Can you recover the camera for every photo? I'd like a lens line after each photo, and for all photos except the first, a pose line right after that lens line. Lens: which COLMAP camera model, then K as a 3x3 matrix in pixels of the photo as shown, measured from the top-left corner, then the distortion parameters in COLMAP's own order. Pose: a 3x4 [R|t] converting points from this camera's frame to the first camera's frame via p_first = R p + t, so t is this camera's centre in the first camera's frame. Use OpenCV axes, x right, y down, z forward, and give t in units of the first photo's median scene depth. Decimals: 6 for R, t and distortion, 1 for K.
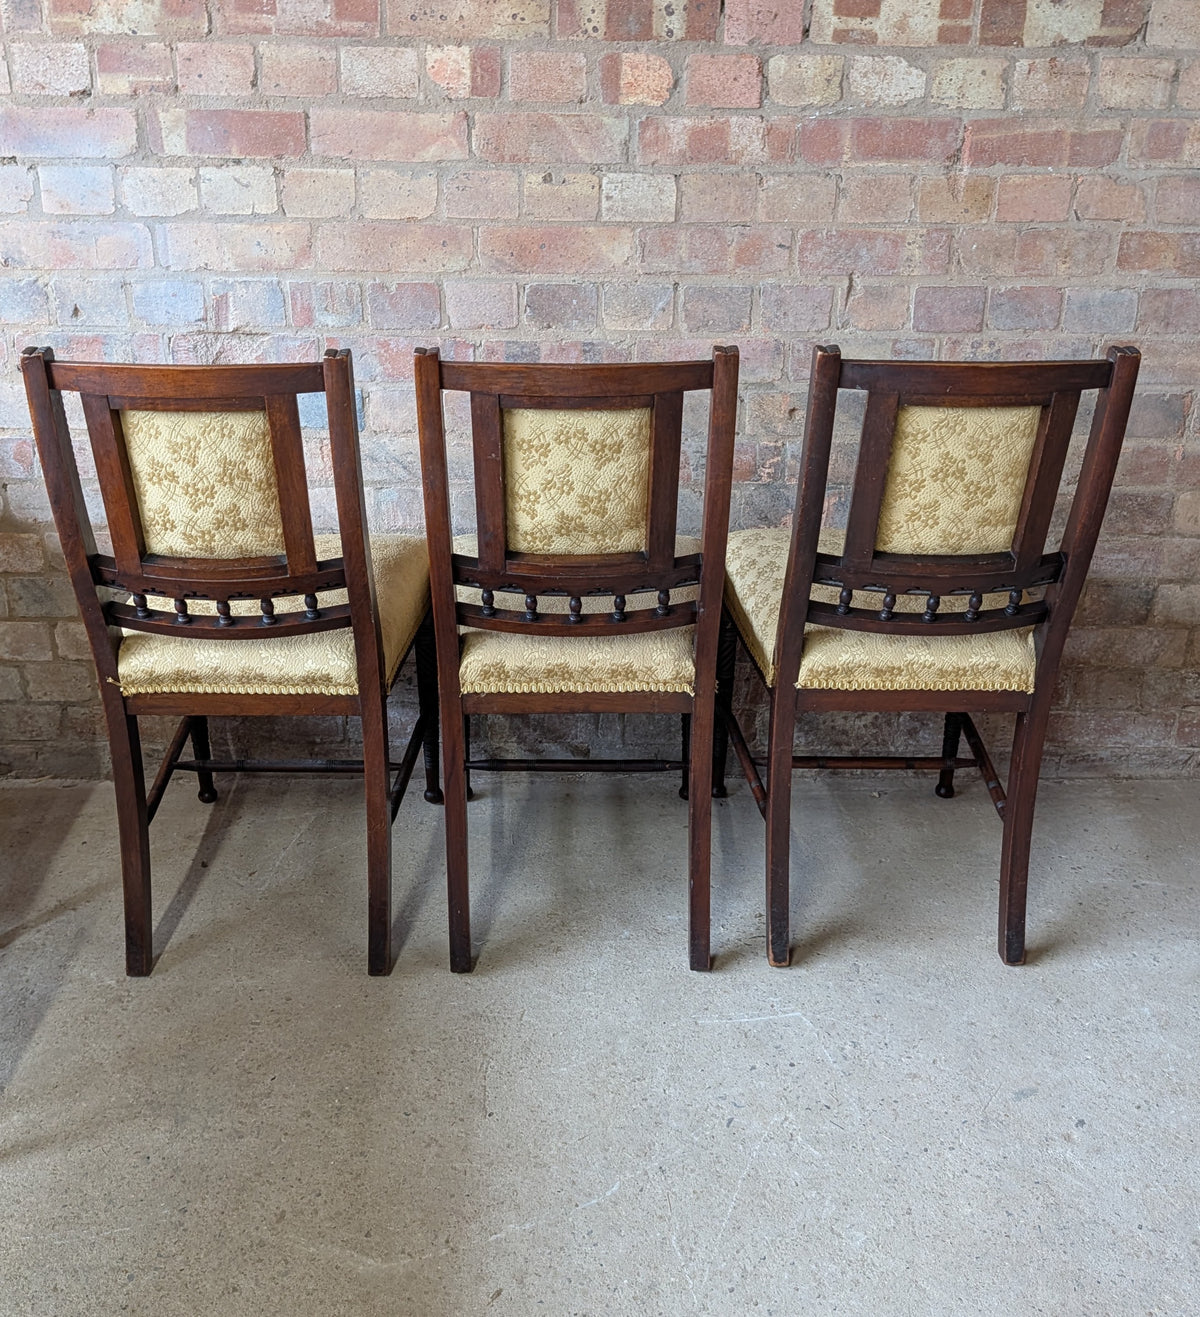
lens RADIAL K [[1328.5, 0, 575.7], [0, 1328.5, 635.7], [0, 0, 1]] dist [0.000579, 0.009918]
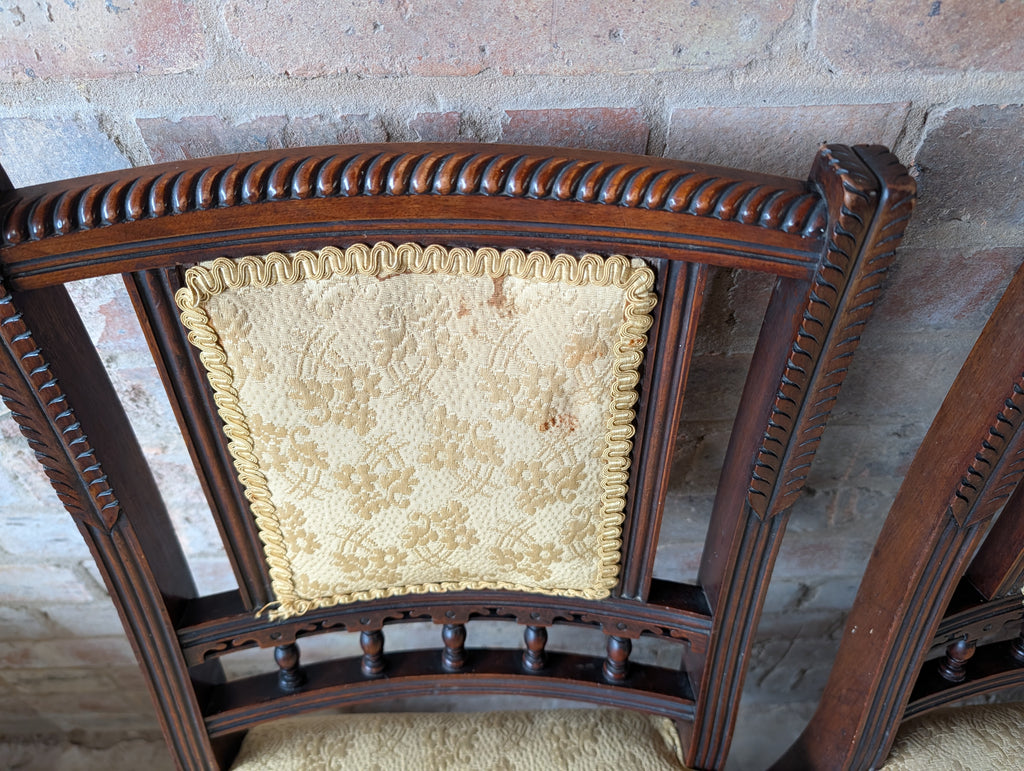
lens RADIAL K [[754.0, 0, 506.9], [0, 754.0, 374.8], [0, 0, 1]] dist [-0.006853, -0.005359]
pose [[0.999318, -0.028270, 0.023776, -0.144634], [0.015349, 0.903246, 0.428848, -0.292341], [-0.033599, -0.428190, 0.903064, 0.849062]]
